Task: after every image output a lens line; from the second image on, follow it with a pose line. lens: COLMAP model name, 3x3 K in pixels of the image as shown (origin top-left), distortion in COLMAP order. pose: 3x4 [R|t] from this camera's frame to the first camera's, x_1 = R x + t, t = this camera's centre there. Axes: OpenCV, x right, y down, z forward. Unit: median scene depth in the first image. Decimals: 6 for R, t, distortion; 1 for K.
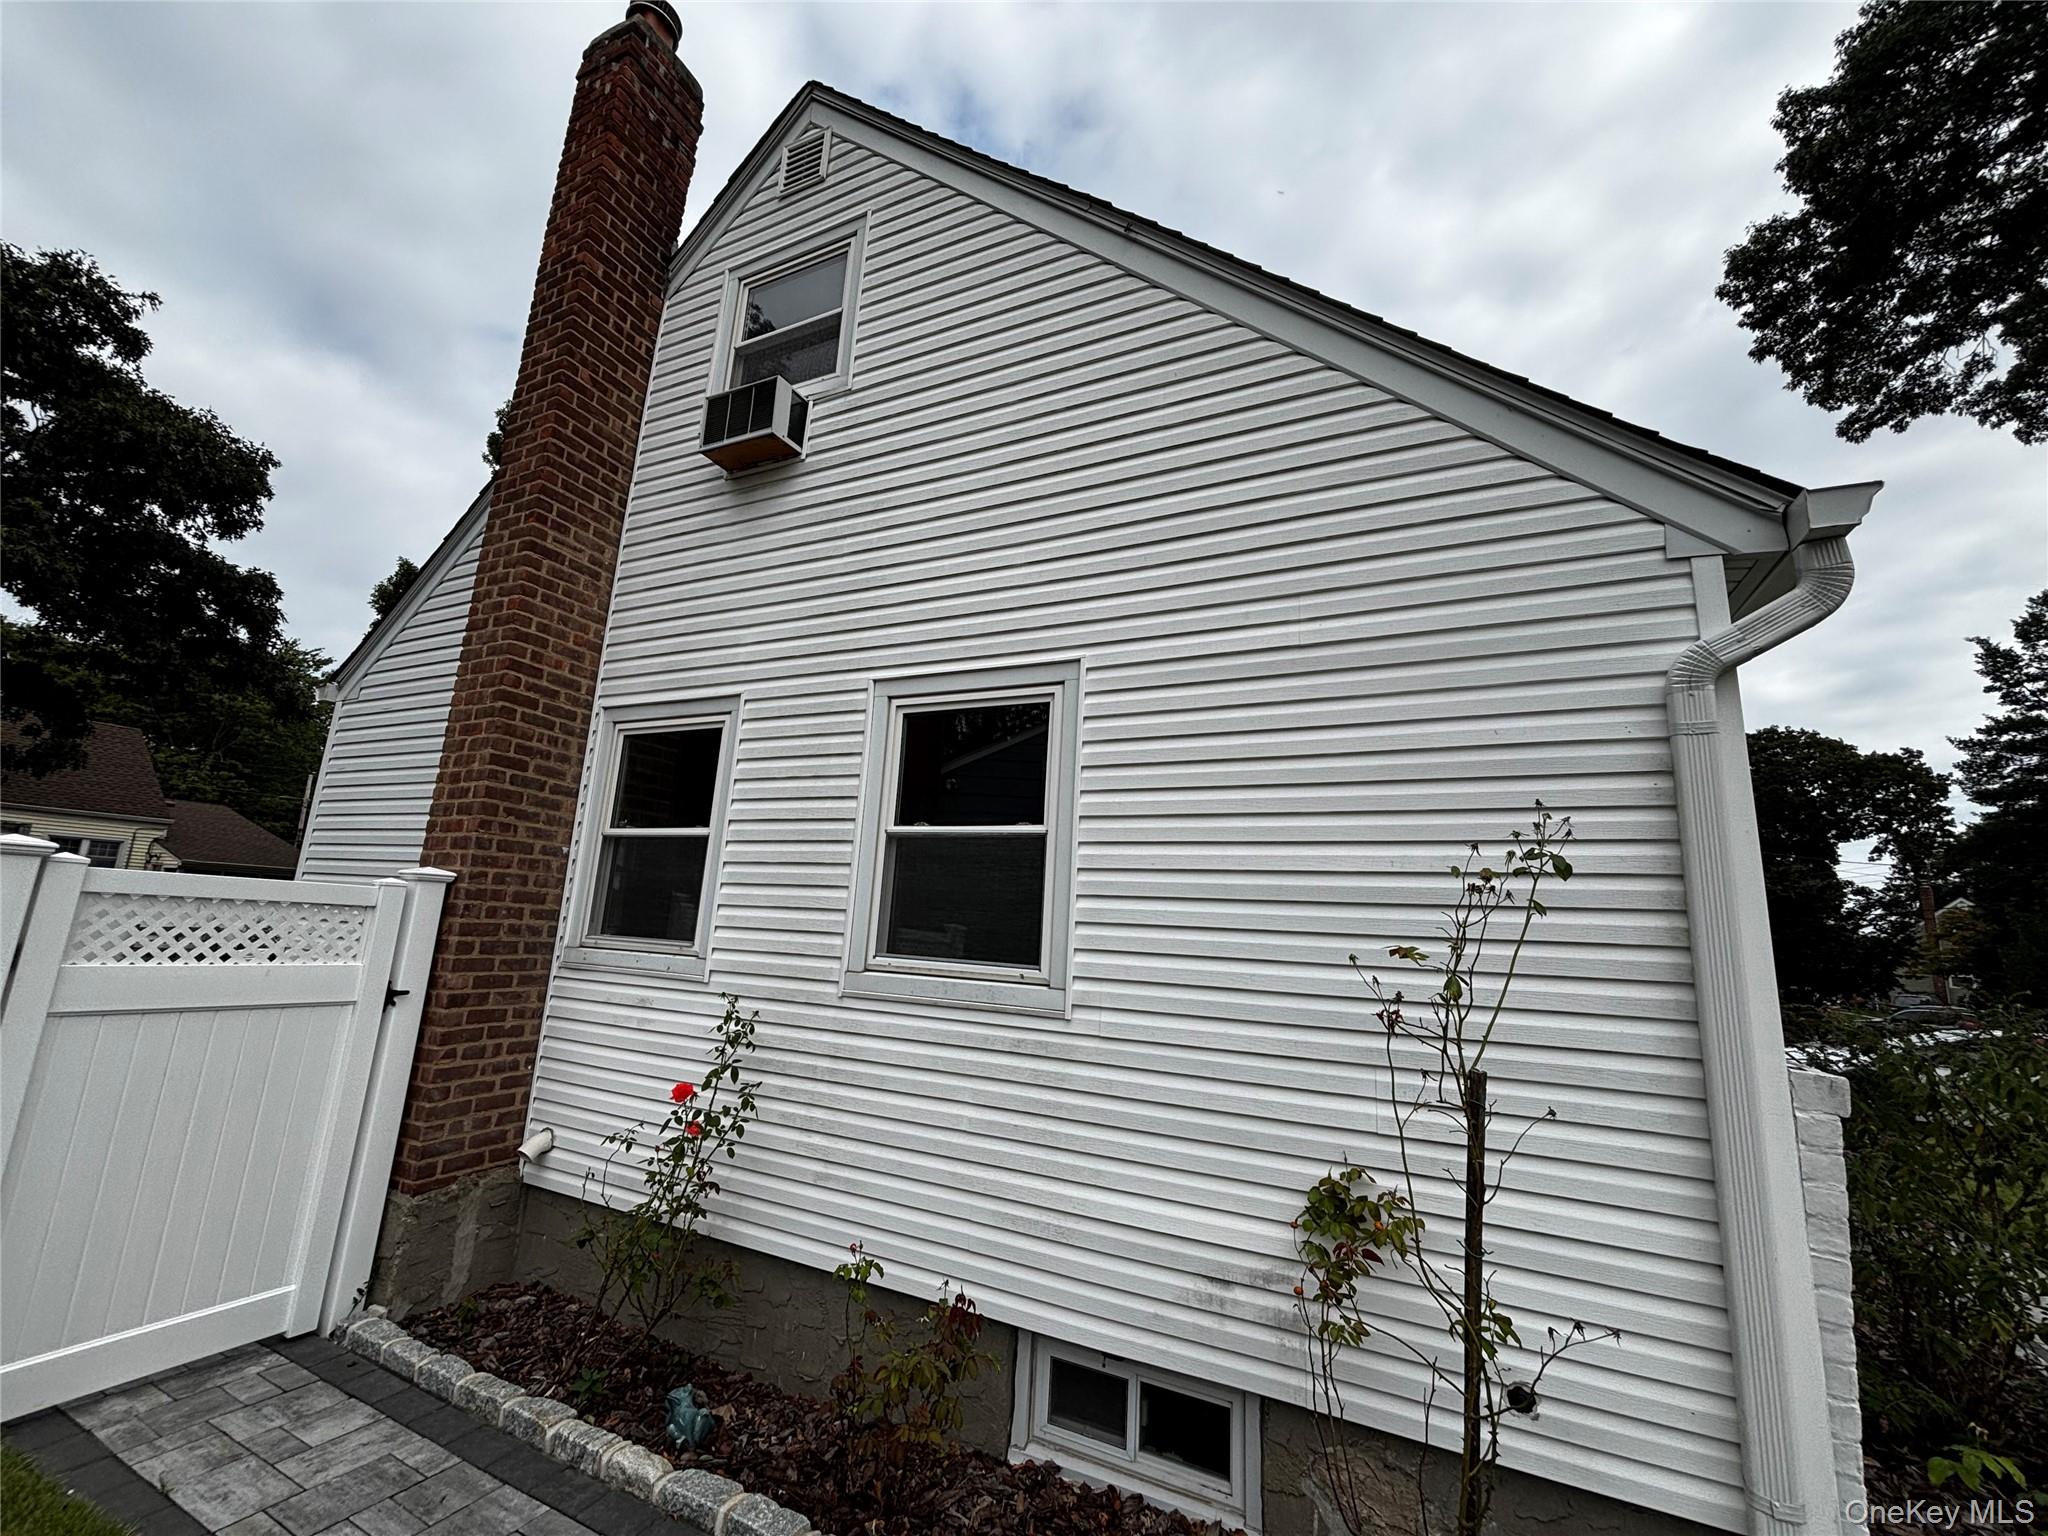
lens RADIAL K [[828.1, 0, 1028.8], [0, 828.1, 761.5], [0, 0, 1]] dist [0.002242, -0.001647]
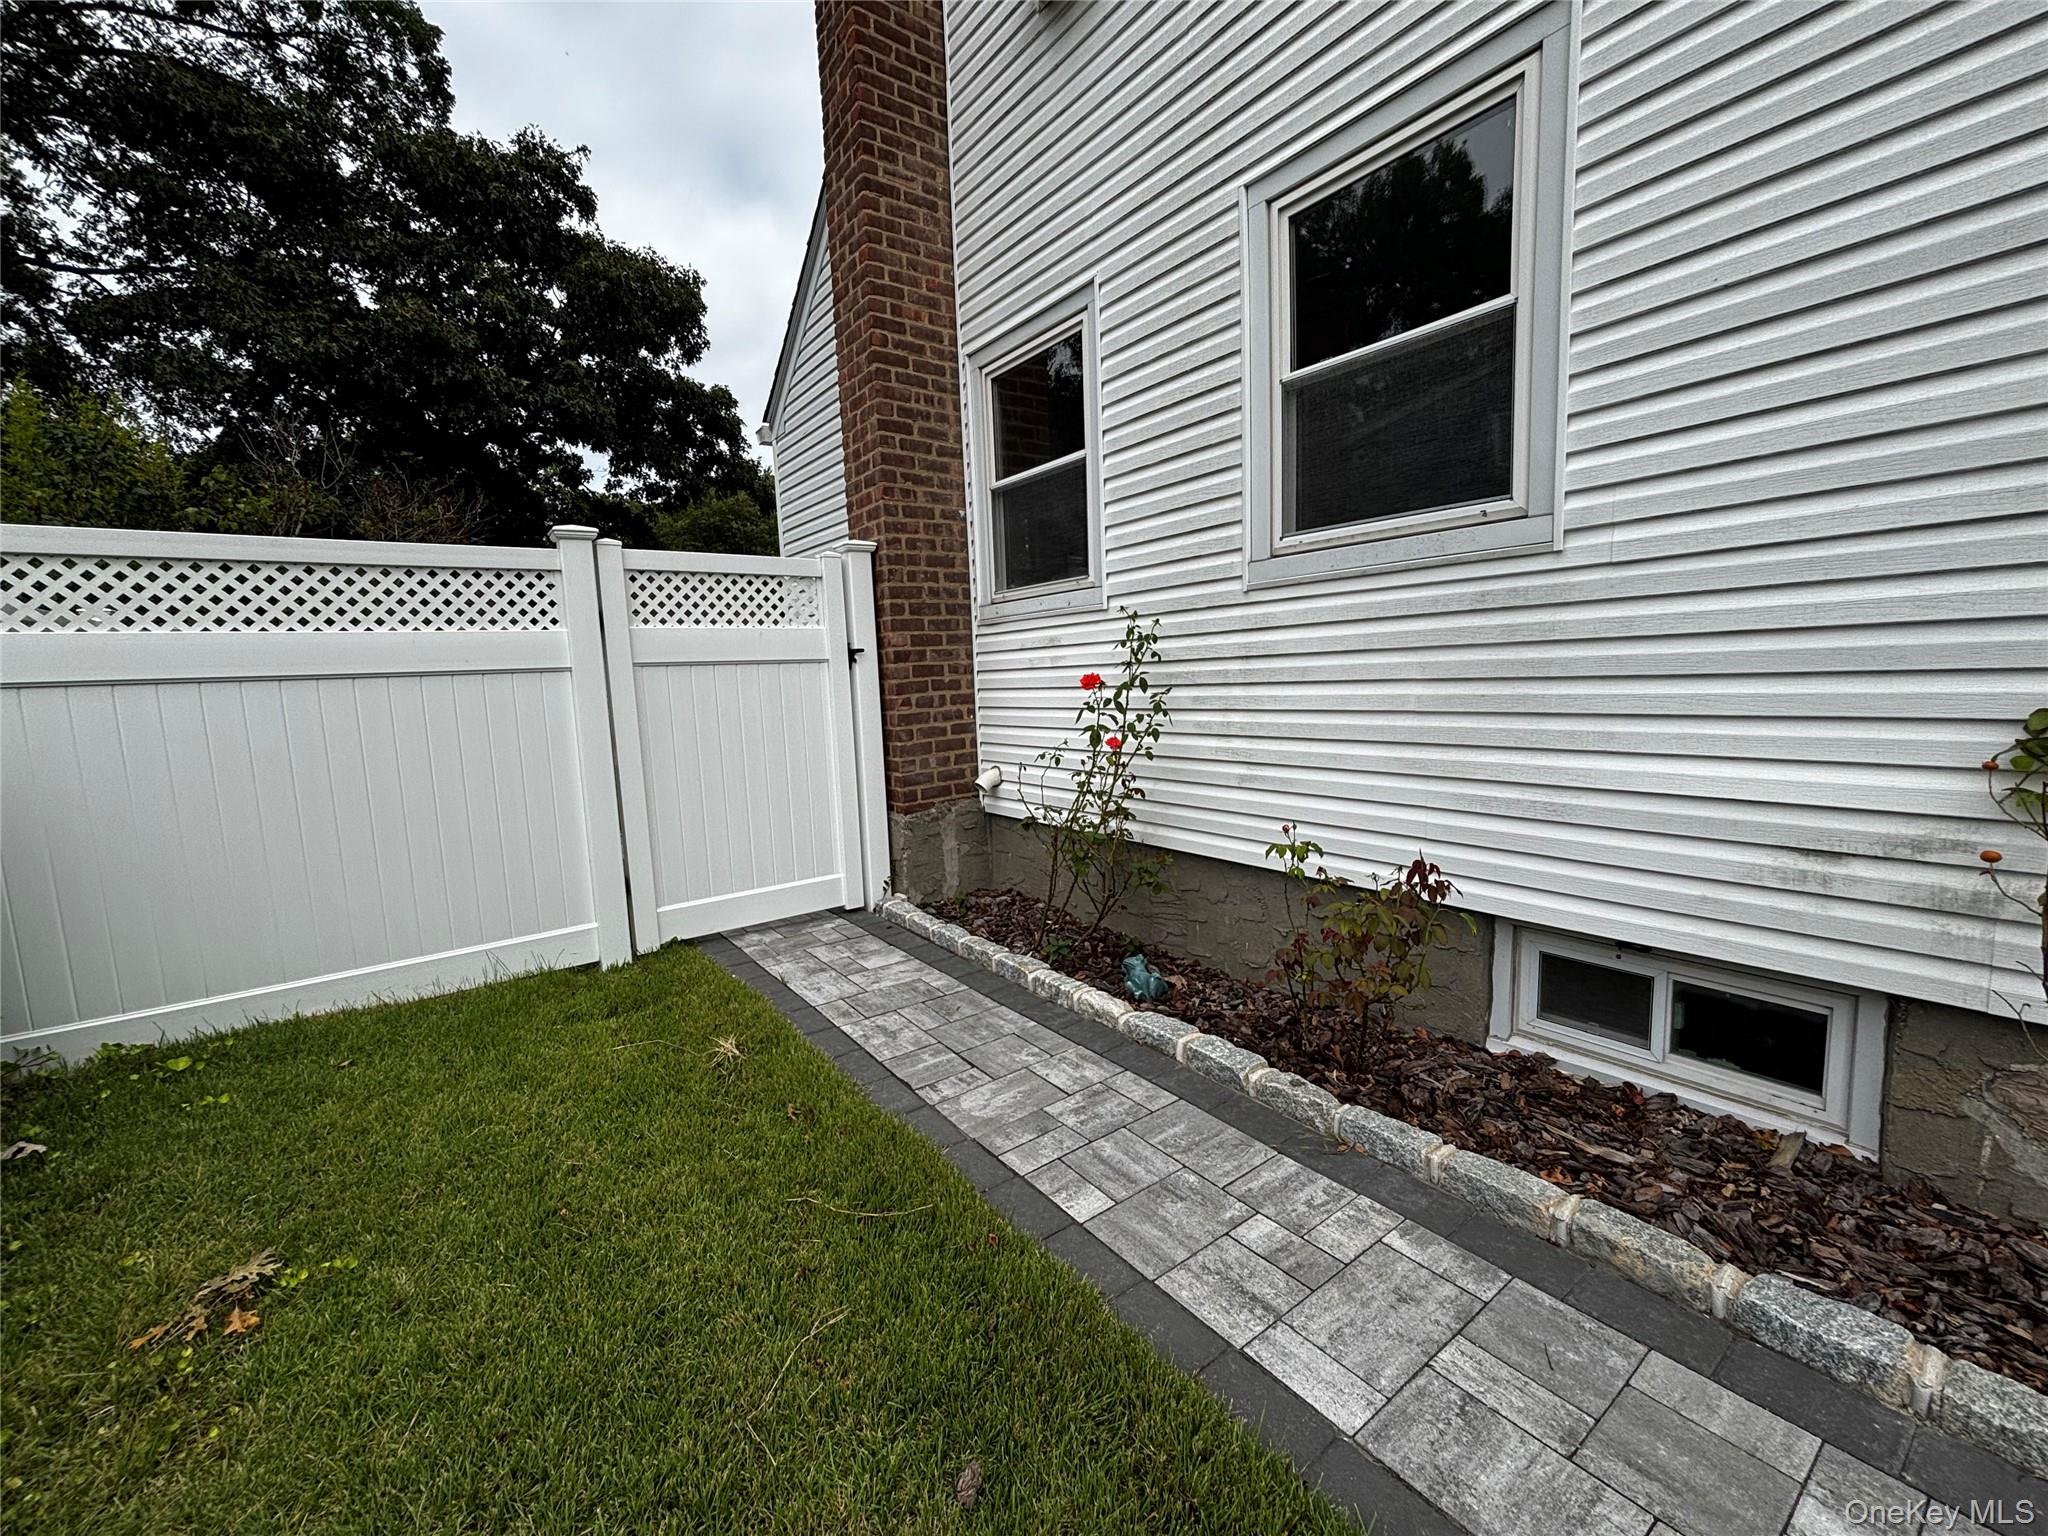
lens RADIAL K [[828.1, 0, 1025.5], [0, 828.1, 768.6], [0, 0, 1]] dist [0.002242, -0.001647]
pose [[0.881089, -0.034598, -0.471683, -0.025158], [0.178596, 0.947818, 0.264090, 0.186361], [0.437933, -0.316928, 0.841292, 0.096730]]
